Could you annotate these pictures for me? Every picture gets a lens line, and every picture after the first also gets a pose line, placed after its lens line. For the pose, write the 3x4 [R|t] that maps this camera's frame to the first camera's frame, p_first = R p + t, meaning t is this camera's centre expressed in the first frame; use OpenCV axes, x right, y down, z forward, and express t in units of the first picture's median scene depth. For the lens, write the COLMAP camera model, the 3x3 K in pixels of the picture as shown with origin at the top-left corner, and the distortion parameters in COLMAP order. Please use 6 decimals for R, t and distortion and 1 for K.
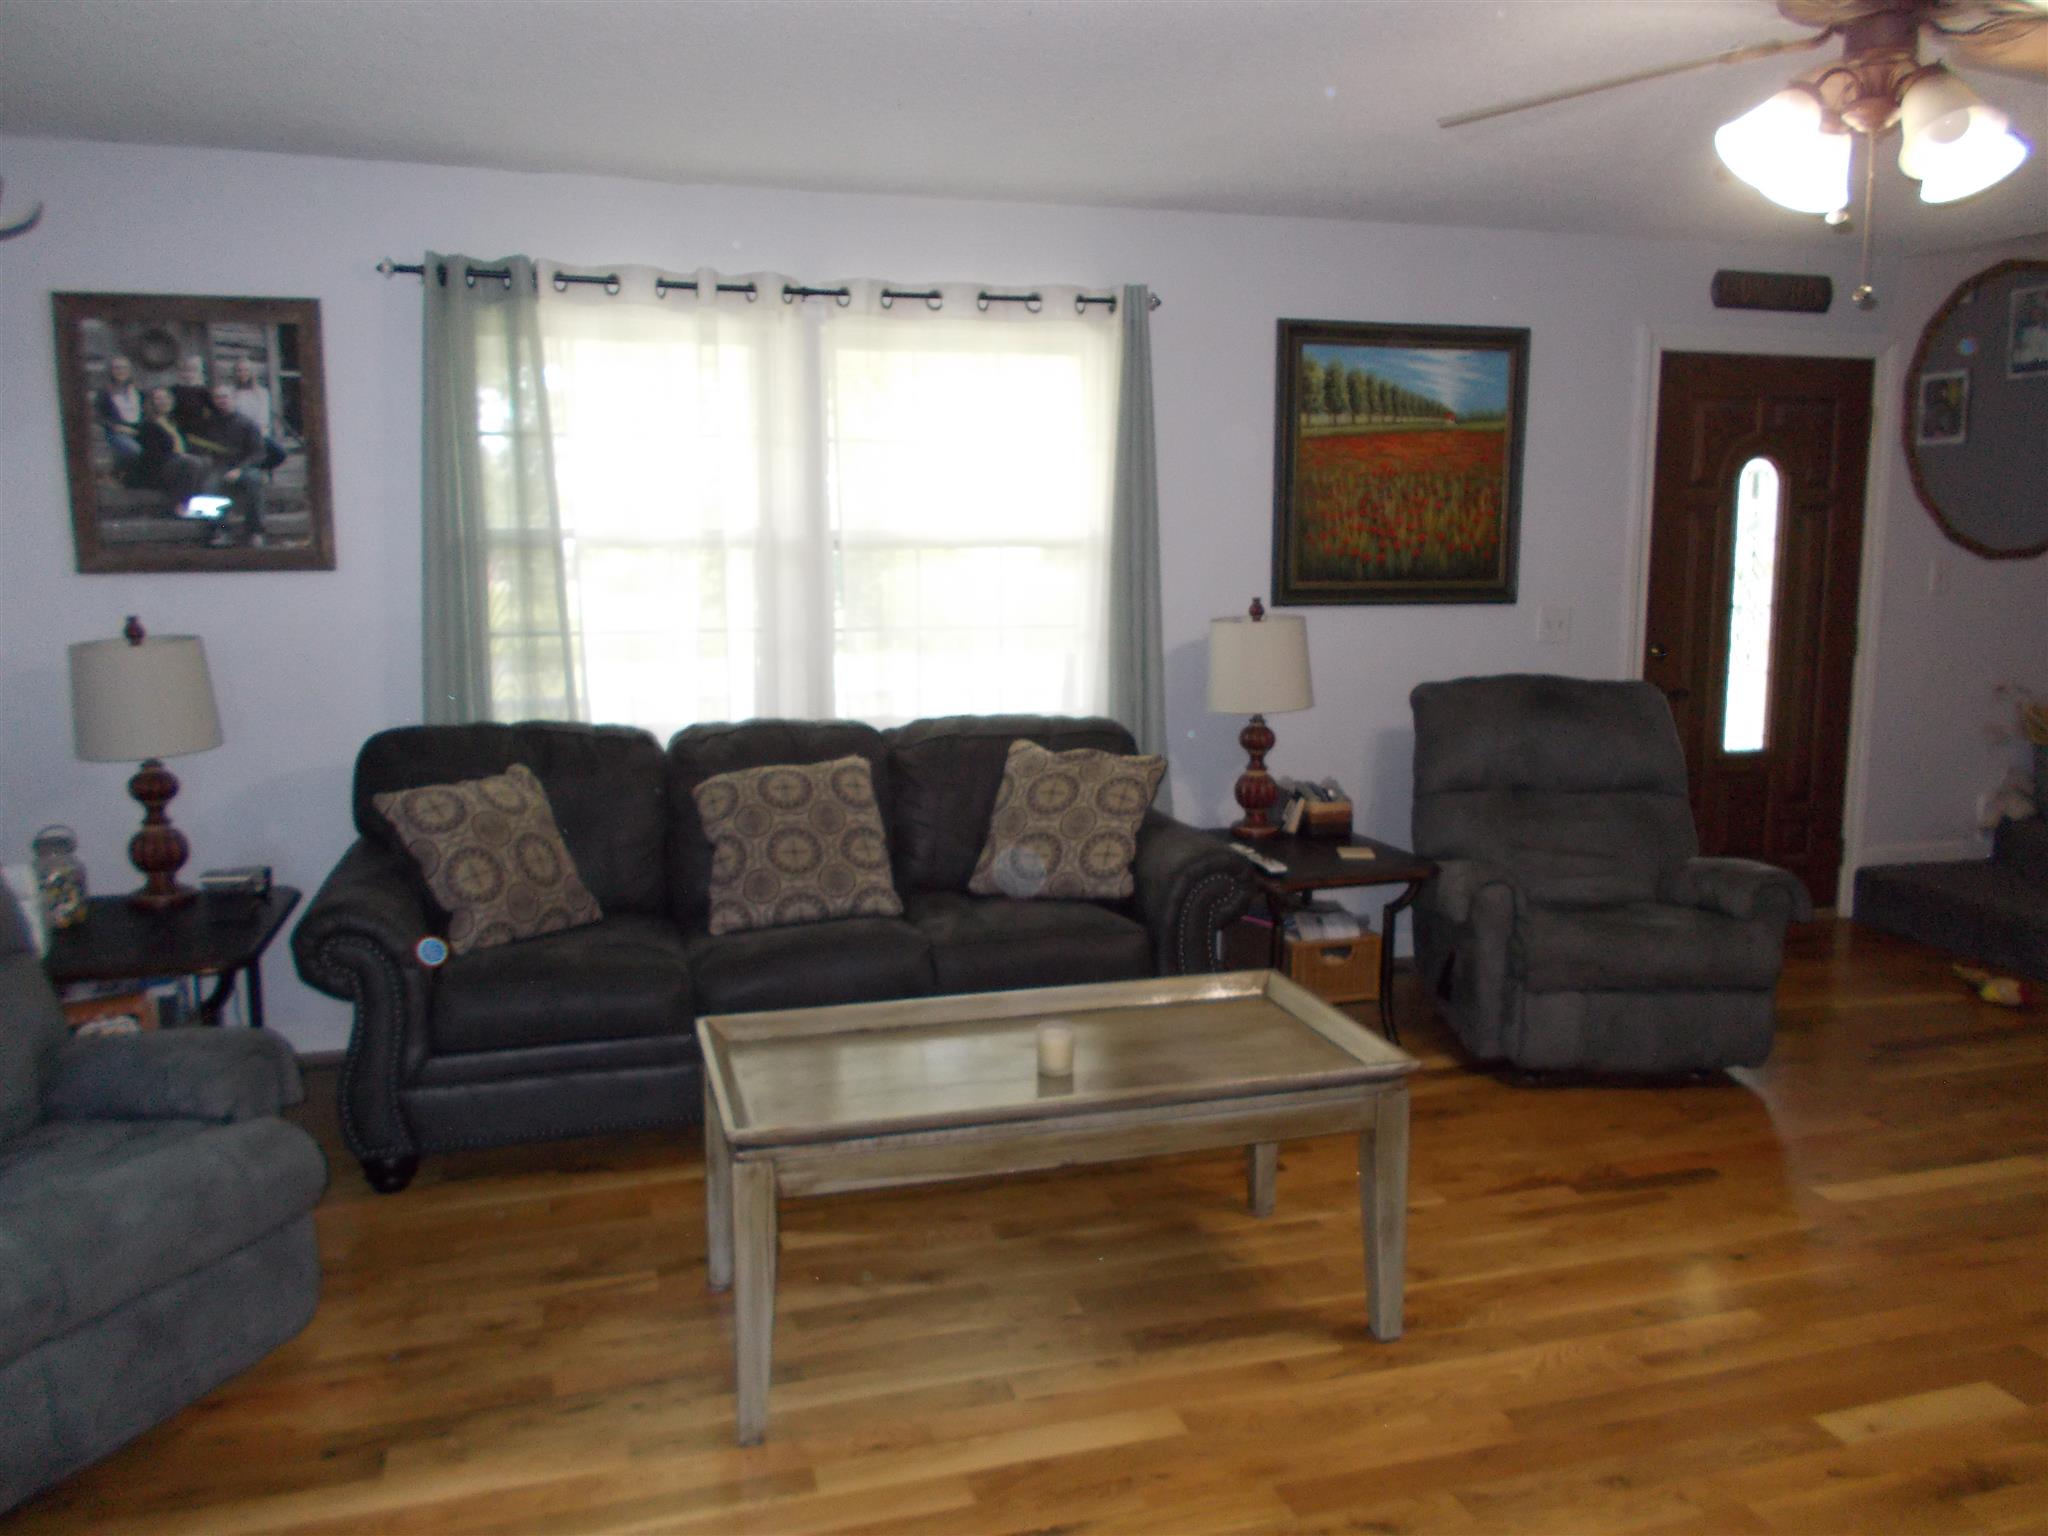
lens RADIAL K [[1549.0, 0, 1019.9], [0, 1549.0, 743.9], [0, 0, 1]] dist [0.001513, 0.002239]
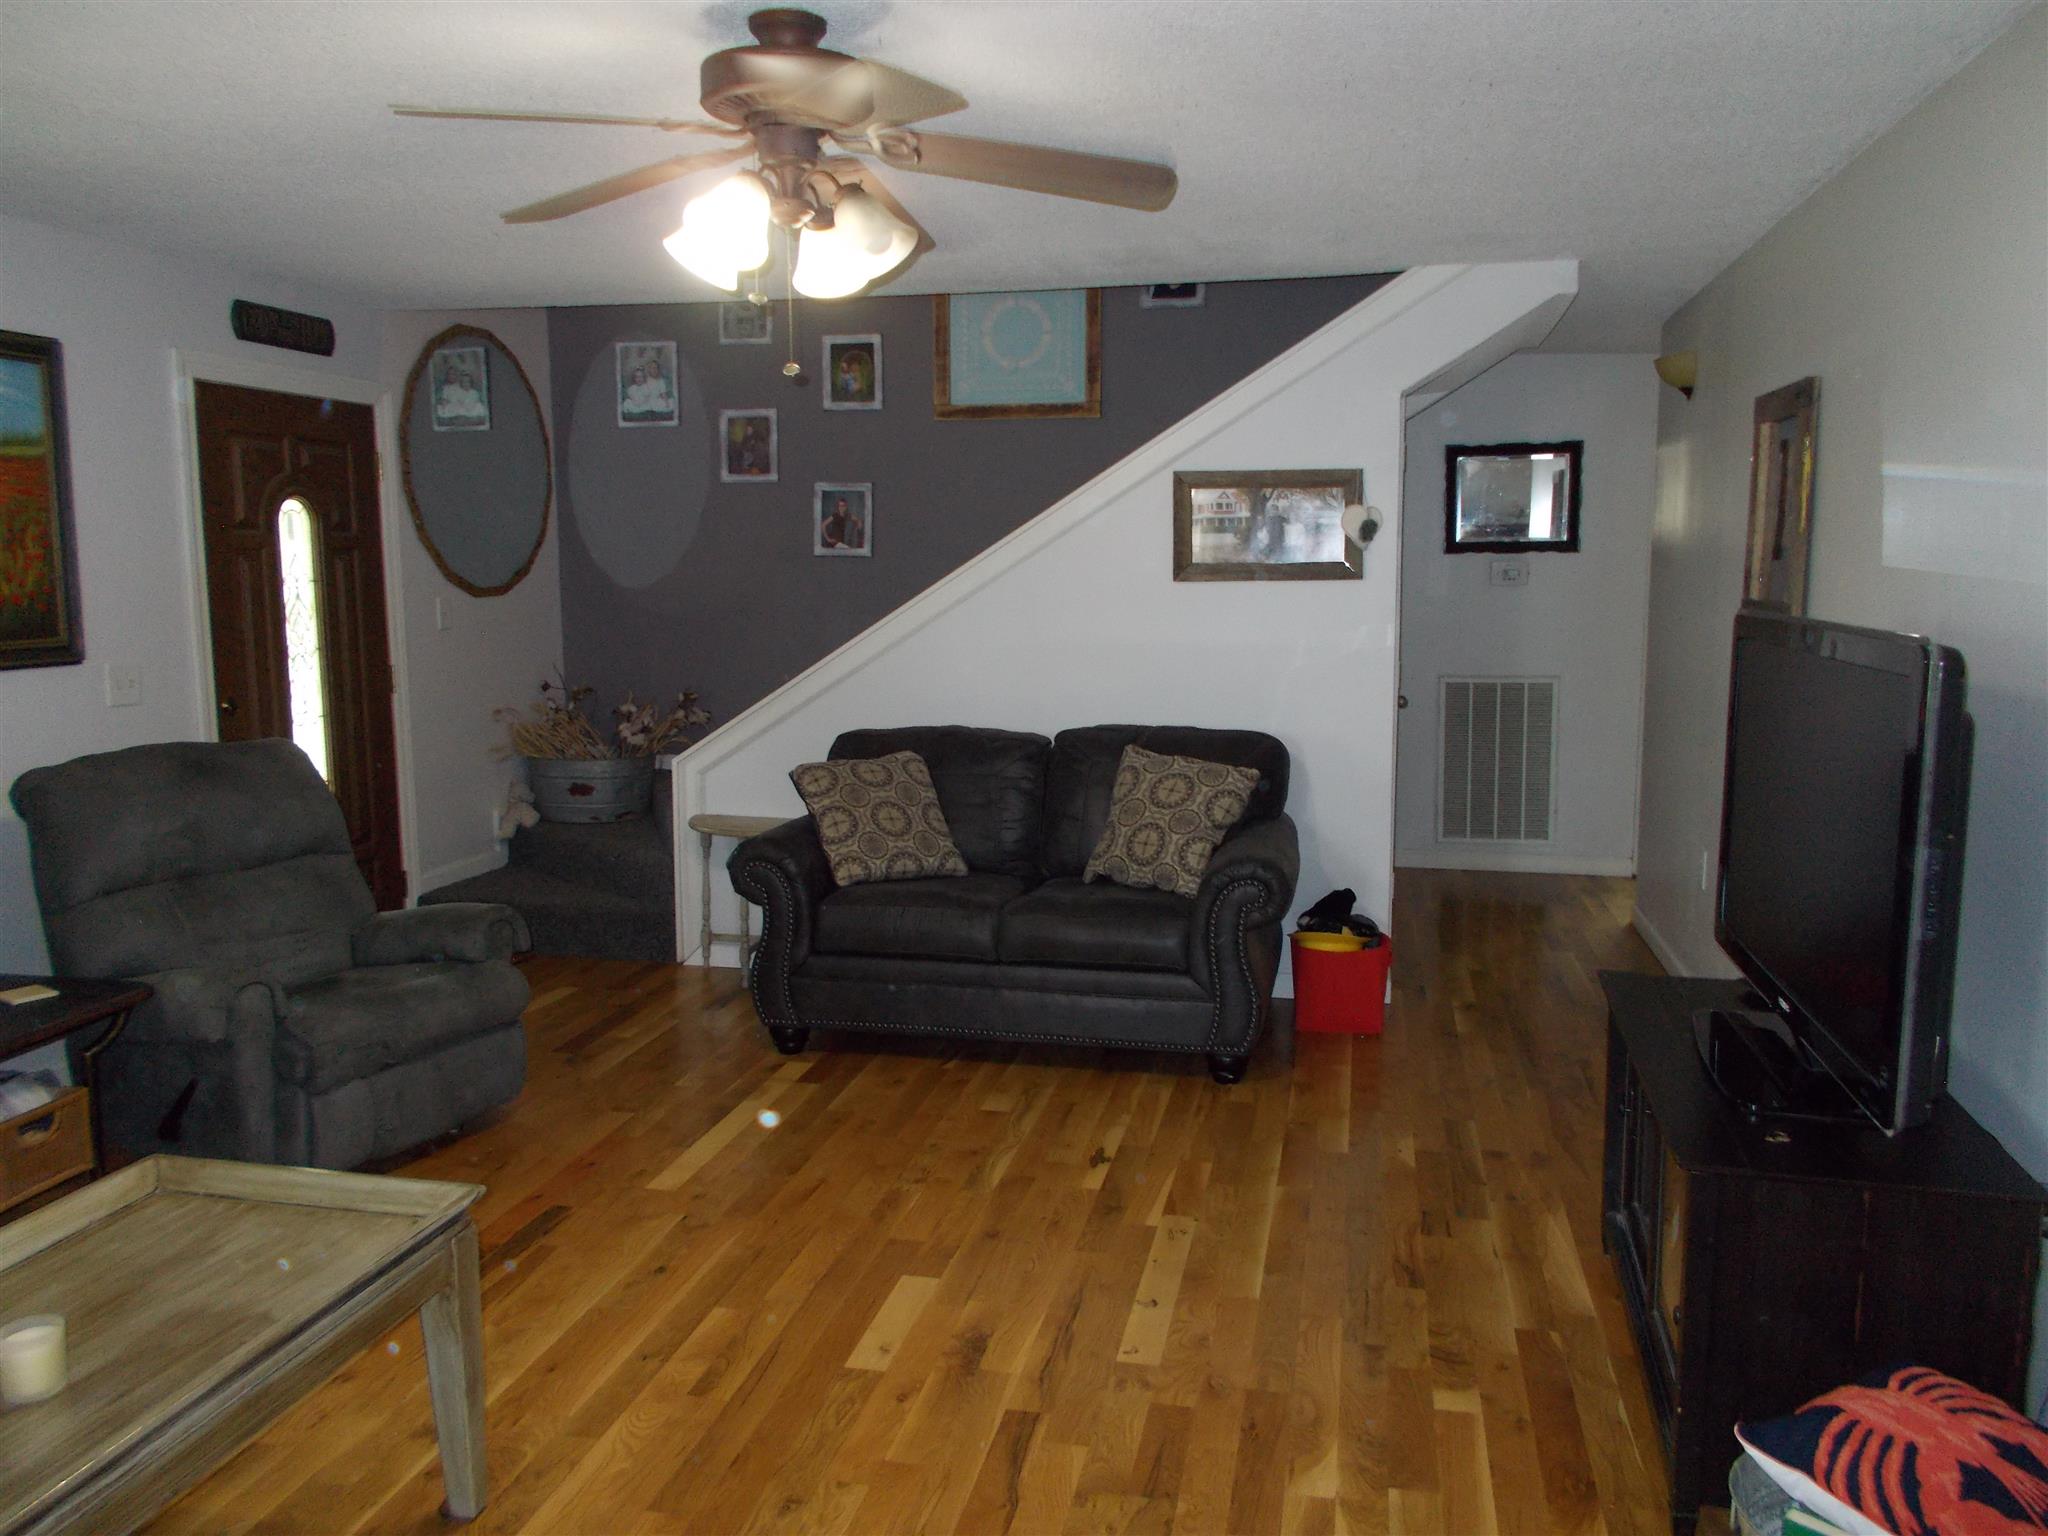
lens RADIAL K [[1551.4, 0, 1020.8], [0, 1551.4, 758.9], [0, 0, 1]] dist [0.017268, 0.001342]
pose [[0.494352, -0.117448, 0.861291, -0.168381], [0.128953, 0.989776, 0.060955, -0.025695], [-0.859644, 0.080933, 0.504443, 0.139957]]
